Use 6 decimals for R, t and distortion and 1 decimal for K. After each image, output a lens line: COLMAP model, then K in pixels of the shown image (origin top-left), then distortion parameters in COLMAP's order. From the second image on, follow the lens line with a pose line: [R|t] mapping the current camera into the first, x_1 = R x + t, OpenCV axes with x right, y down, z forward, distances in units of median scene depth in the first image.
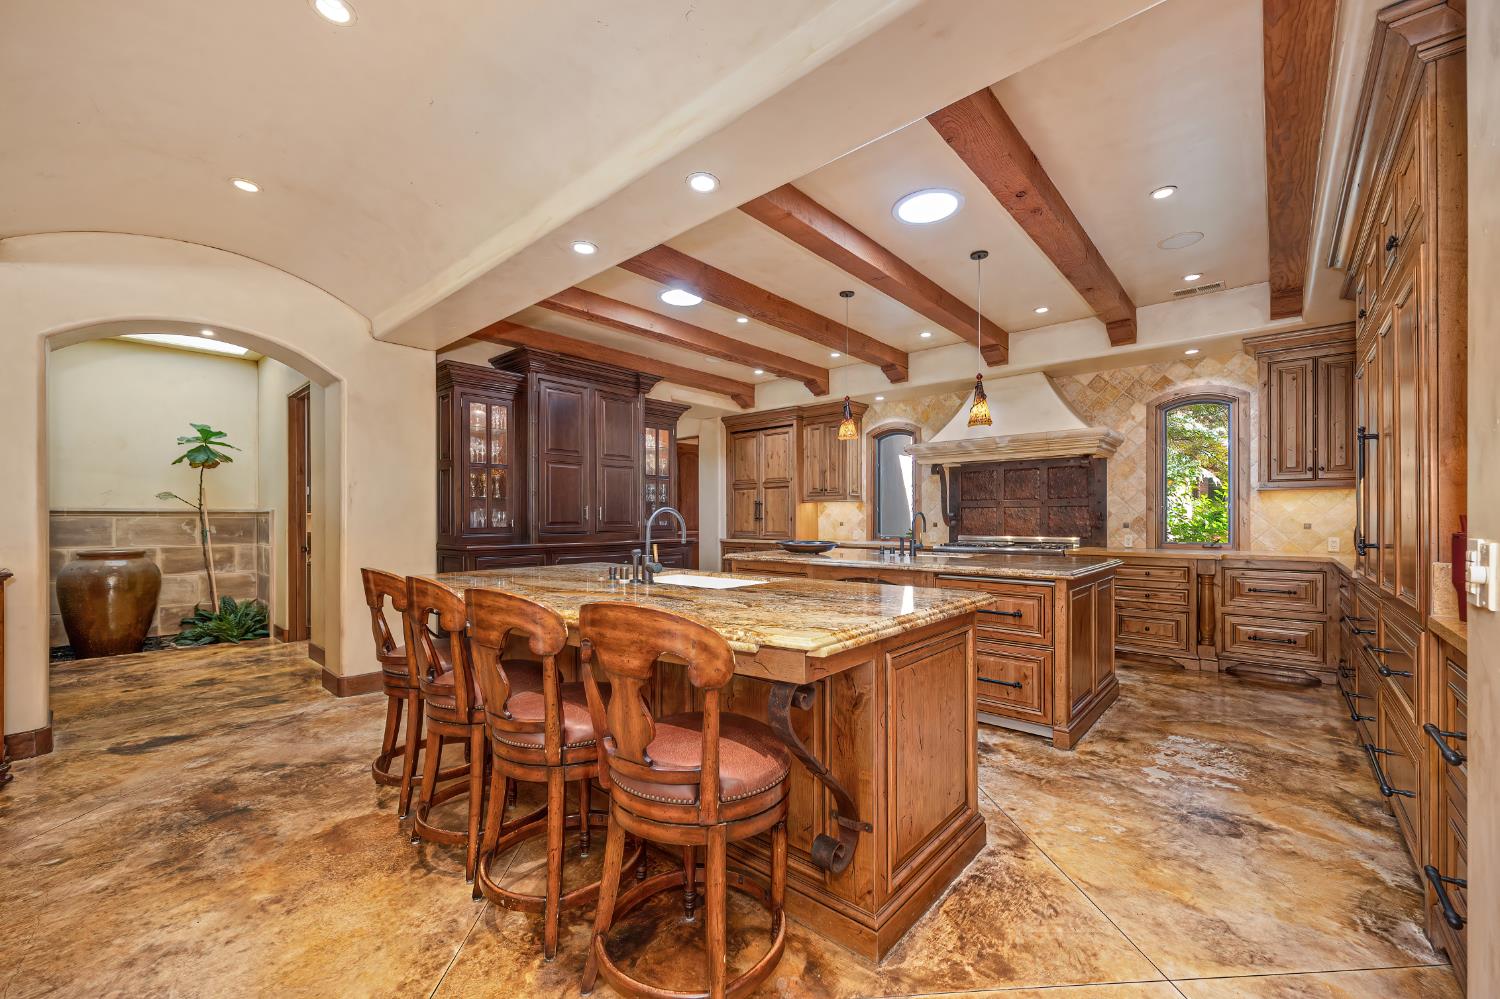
lens RADIAL K [[592.5, 0, 750.1], [0, 592.5, 513.7], [0, 0, 1]] dist [-0.004489, -0.000104]
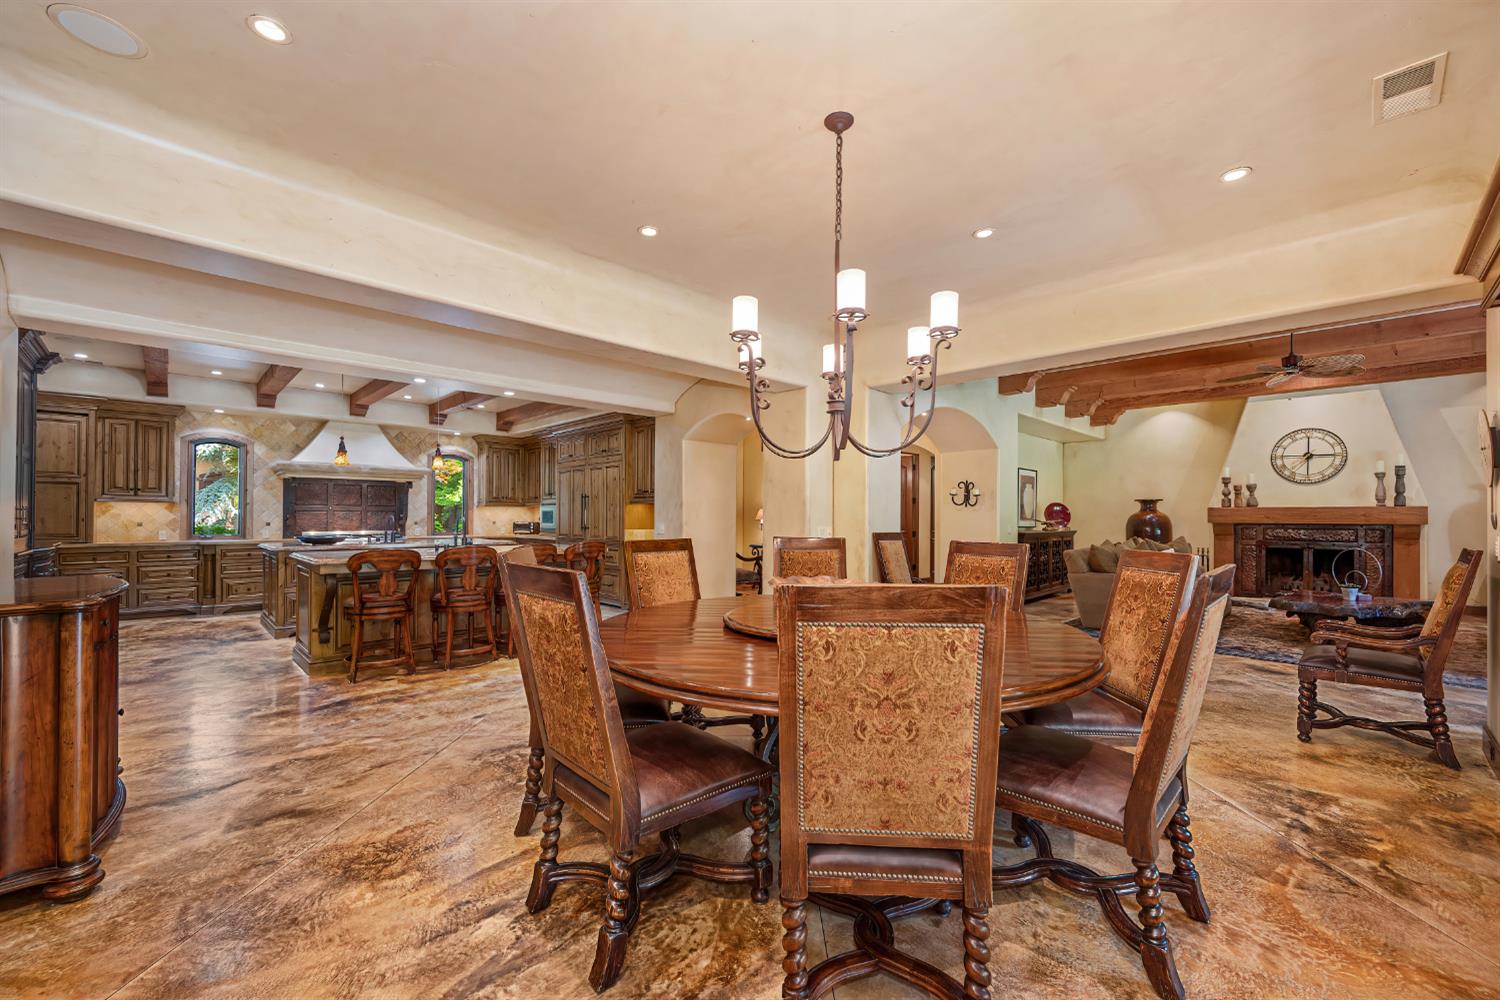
lens RADIAL K [[592.5, 0, 755.3], [0, 592.5, 510.6], [0, 0, 1]] dist [-0.004489, -0.000104]
pose [[0.070332, 0.011351, 0.997459, -1.522265], [-0.012993, 0.999861, -0.010463, -0.016963], [-0.997439, -0.012224, 0.070470, -0.165281]]
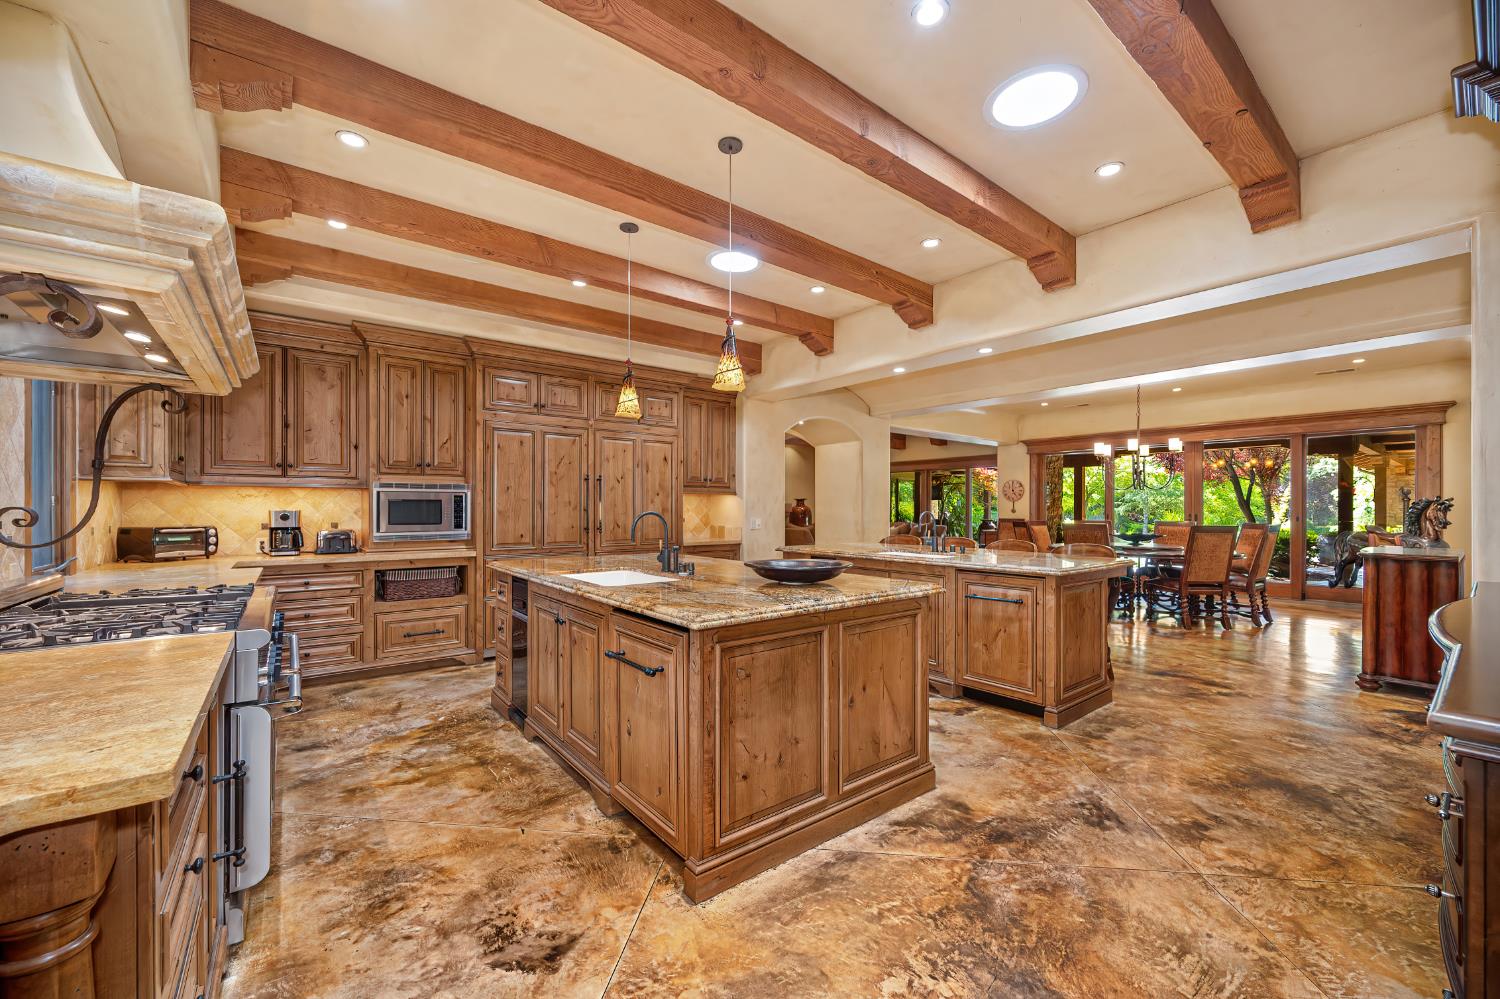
lens RADIAL K [[592.5, 0, 750.5], [0, 592.5, 508.6], [0, 0, 1]] dist [-0.004489, -0.000104]
pose [[-0.982745, 0.002573, 0.184946, 0.033655], [0.000531, 0.999938, -0.011089, 0.000441], [-0.184963, -0.010799, -0.982686, 1.900753]]
